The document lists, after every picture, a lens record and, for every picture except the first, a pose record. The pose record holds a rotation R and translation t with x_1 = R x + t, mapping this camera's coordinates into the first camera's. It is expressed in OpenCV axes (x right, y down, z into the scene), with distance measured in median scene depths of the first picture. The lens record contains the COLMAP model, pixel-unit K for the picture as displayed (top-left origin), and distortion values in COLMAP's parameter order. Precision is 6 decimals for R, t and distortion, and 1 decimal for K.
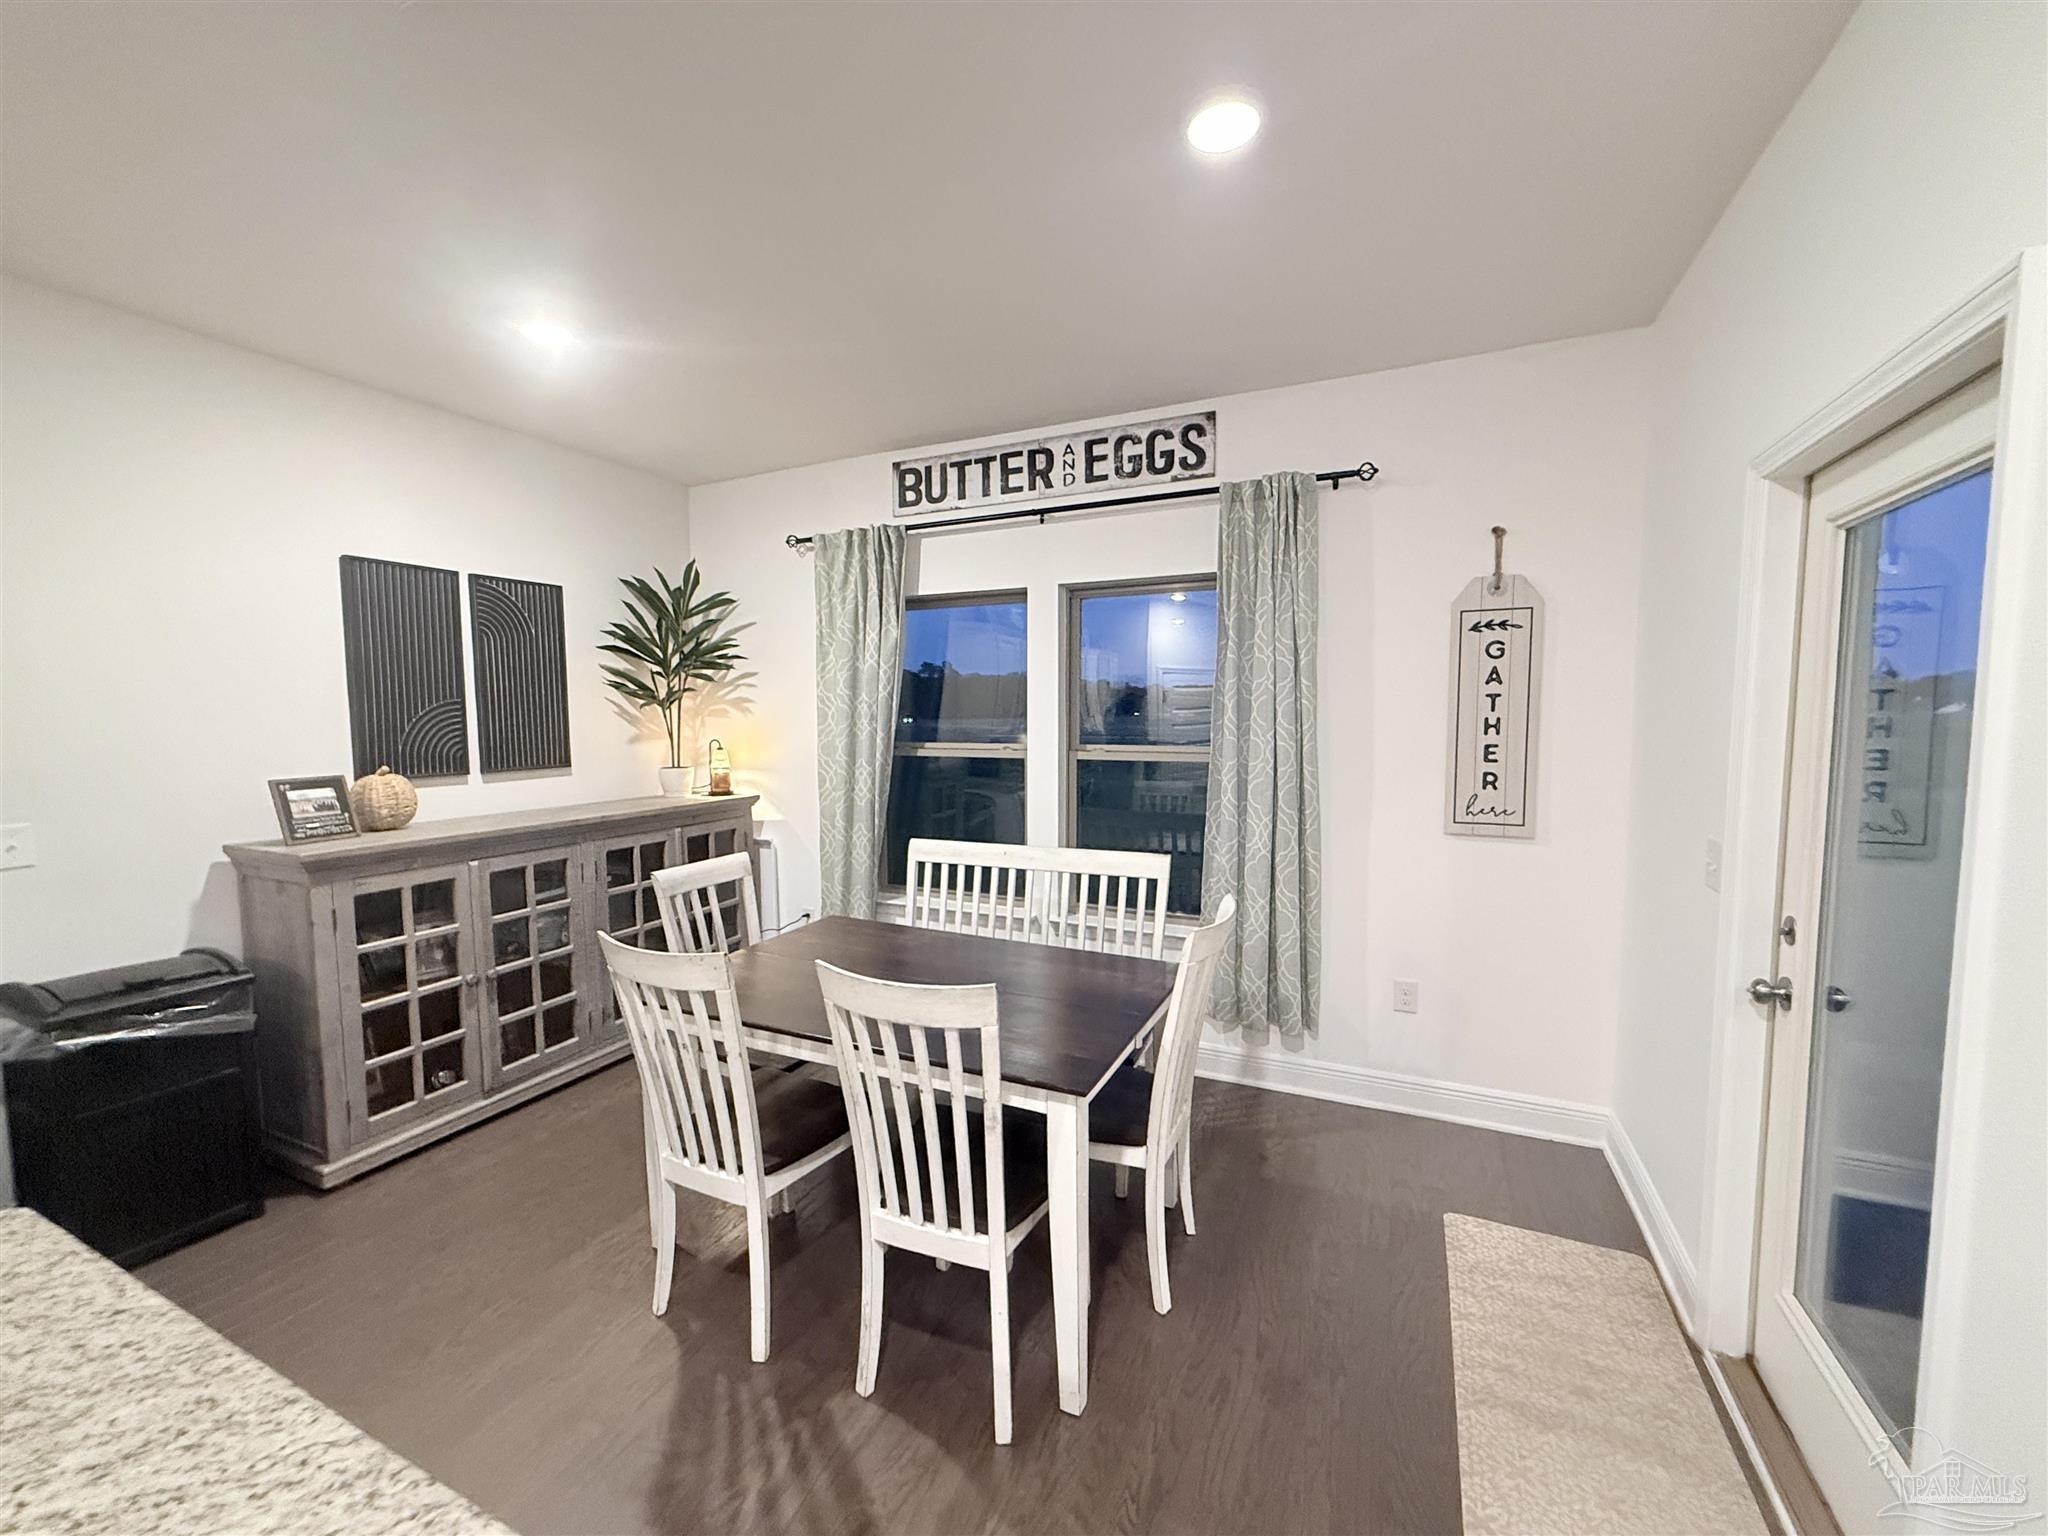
lens RADIAL K [[819.9, 0, 1035.6], [0, 819.9, 774.3], [0, 0, 1]] dist [-0.001507, -0.000161]
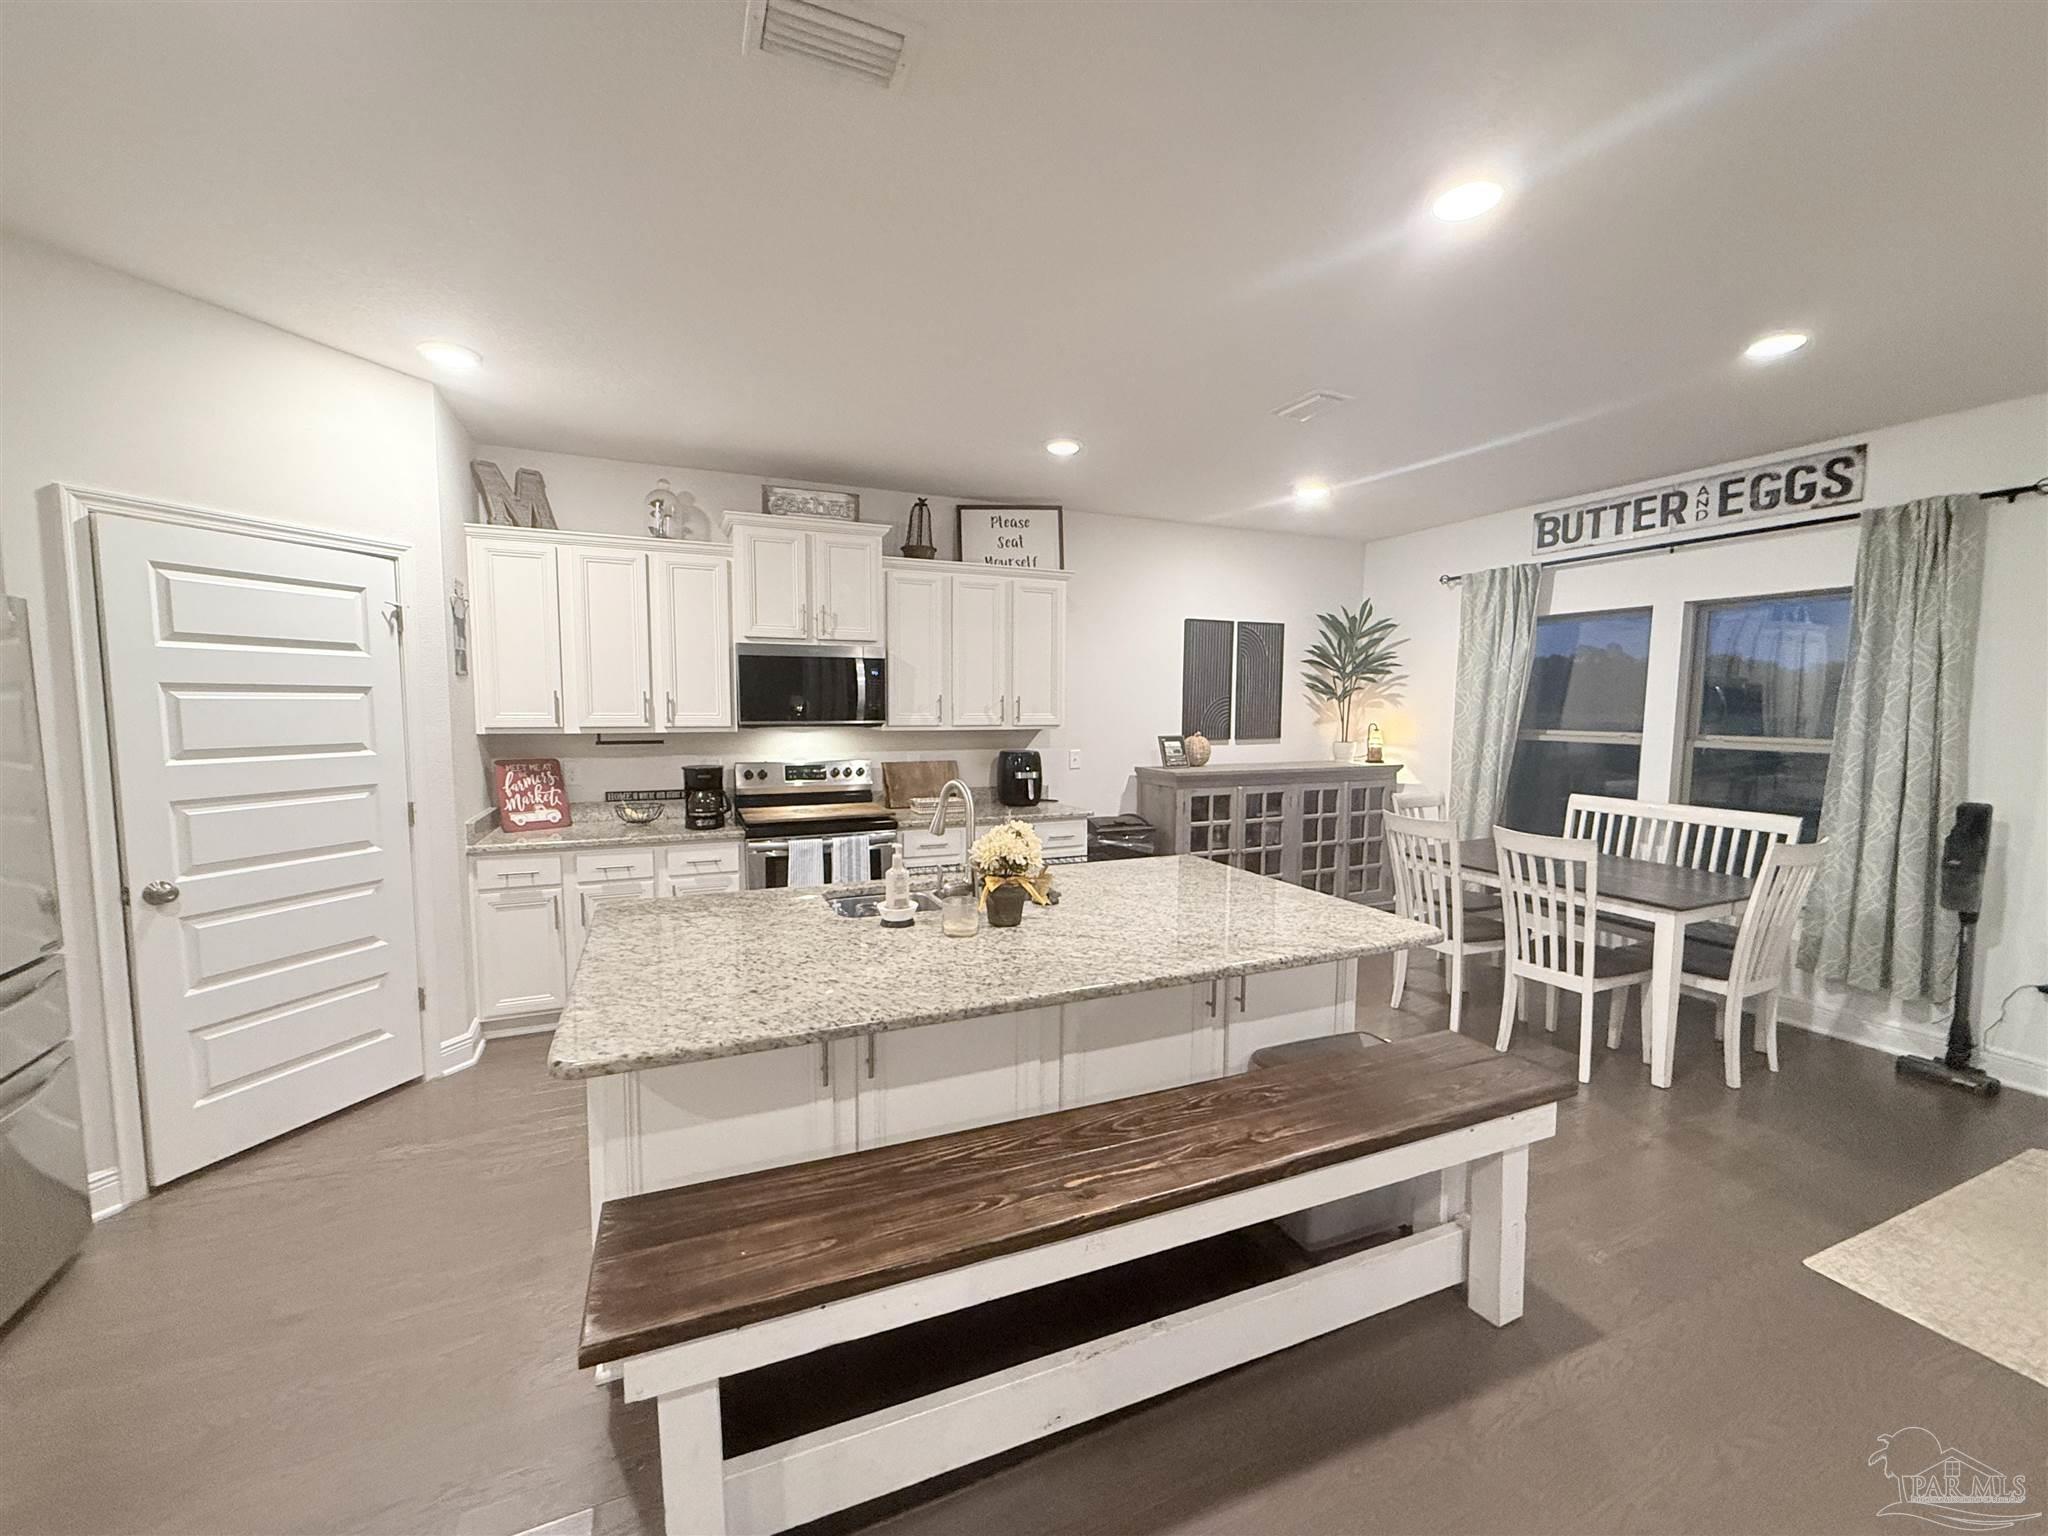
lens RADIAL K [[819.9, 0, 1011.8], [0, 819.9, 773.8], [0, 0, 1]] dist [-0.001507, -0.000161]
pose [[0.742689, 0.067283, -0.666247, 0.111523], [-0.060053, 0.997623, 0.033805, 0.039988], [0.666938, 0.014903, 0.744964, -0.554747]]
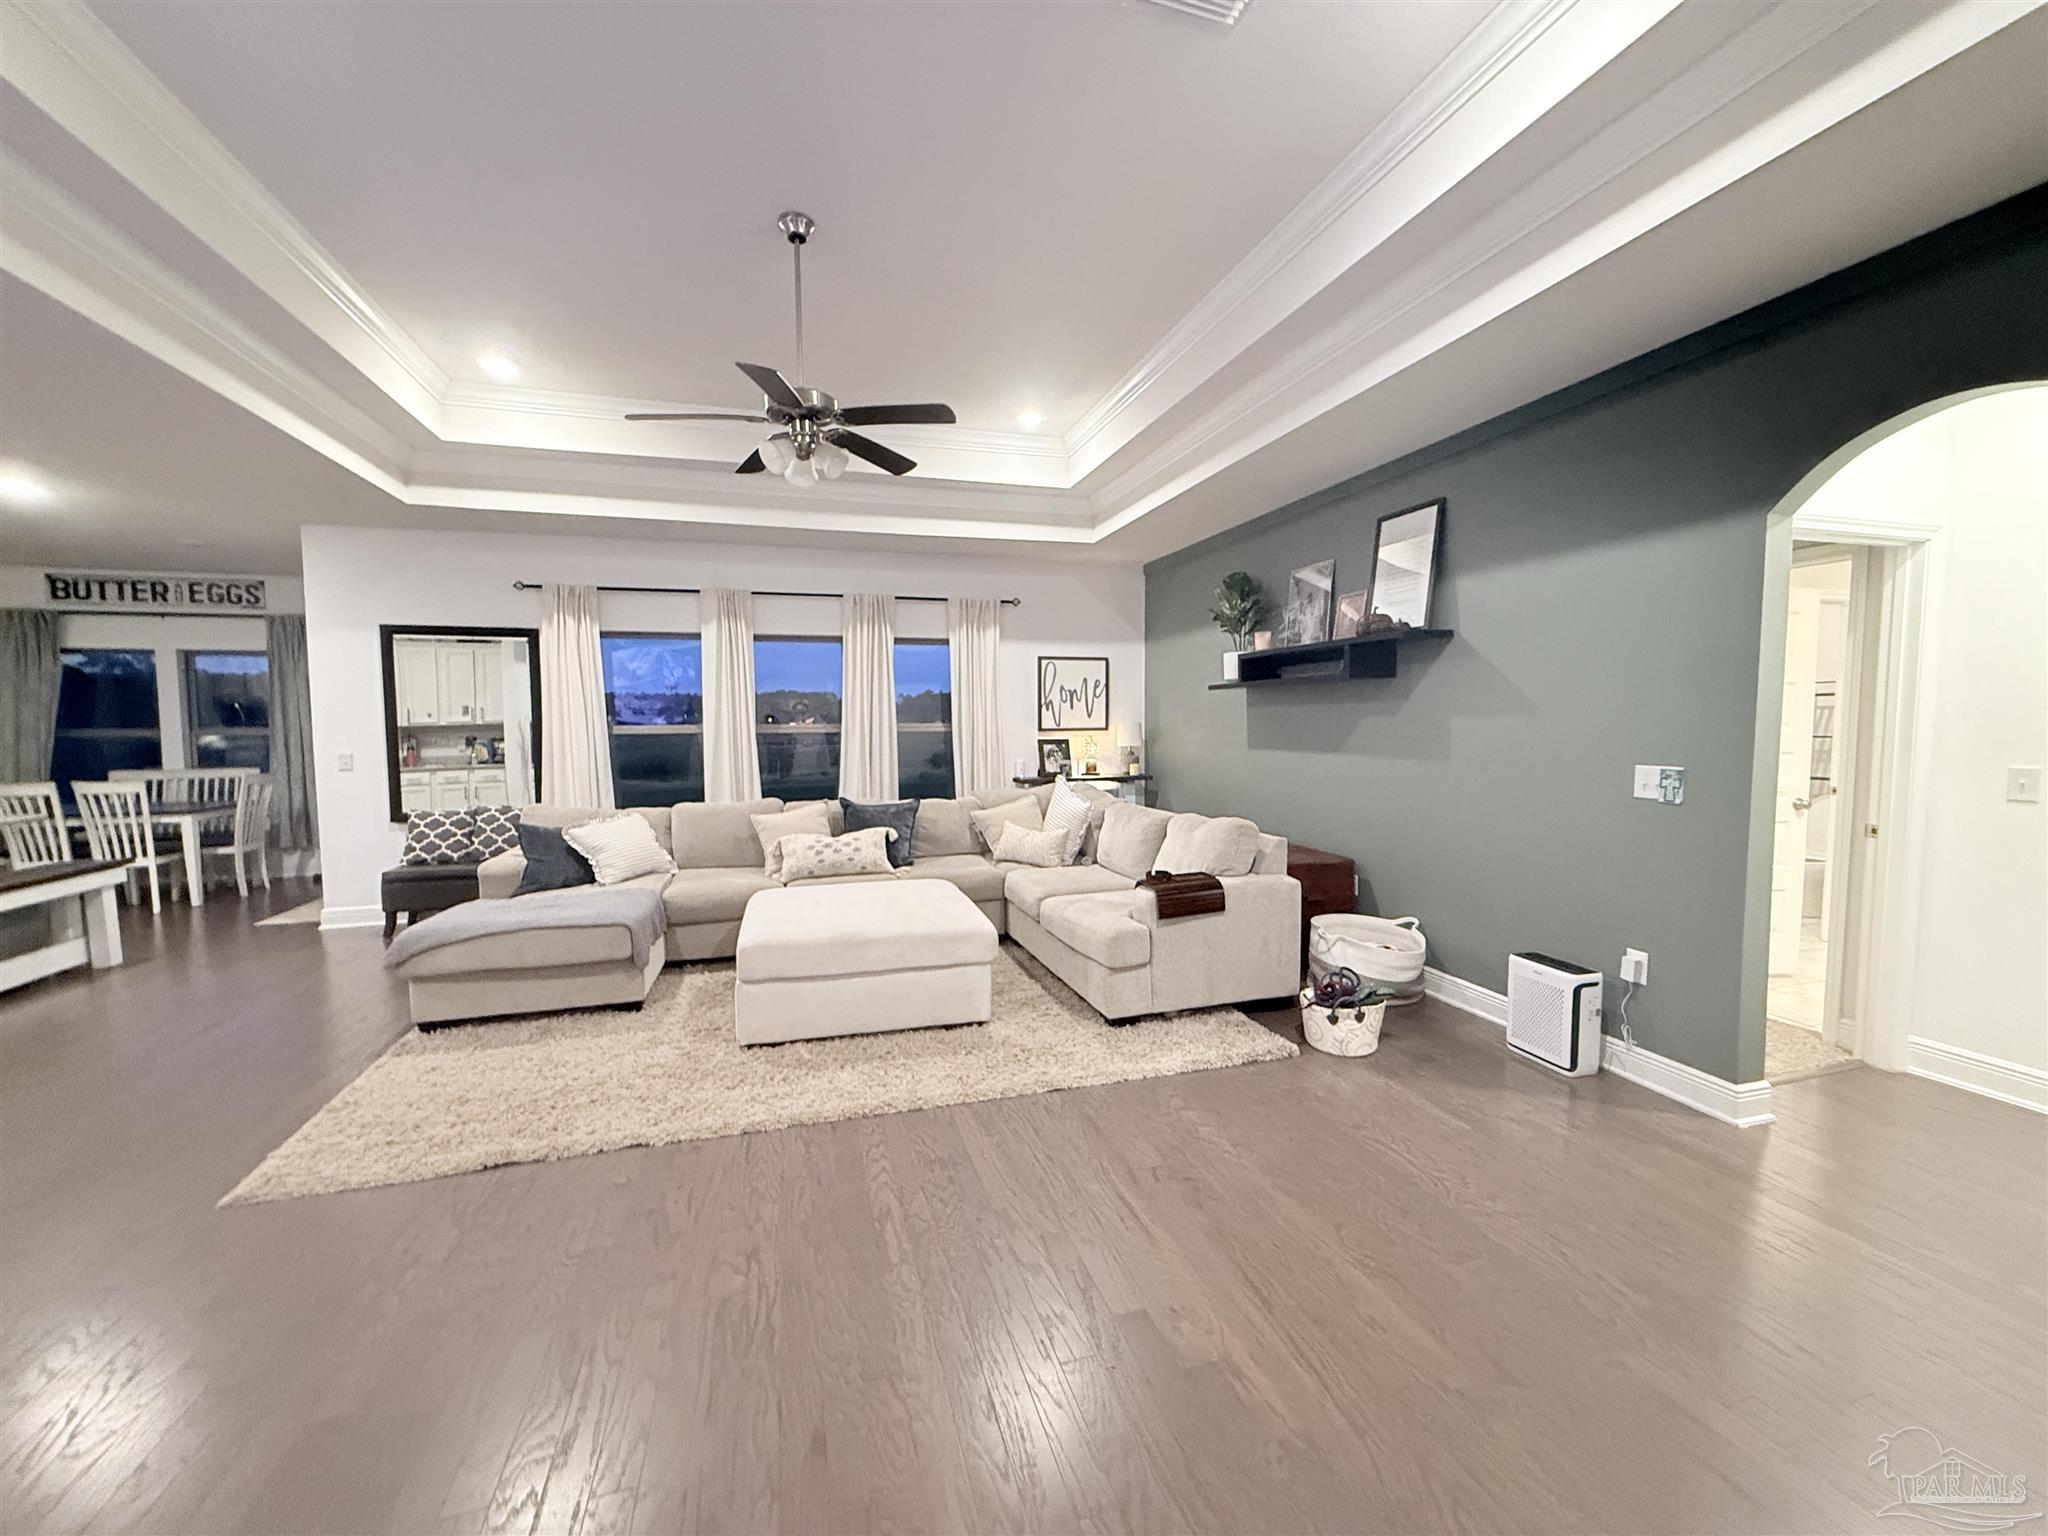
lens RADIAL K [[819.9, 0, 1013.6], [0, 819.9, 759.8], [0, 0, 1]] dist [-0.001507, -0.000161]
pose [[0.745761, -0.043173, 0.664814, 0.212494], [0.053167, 0.998572, 0.005207, 0.137506], [-0.664089, 0.031463, 0.746991, -1.848030]]
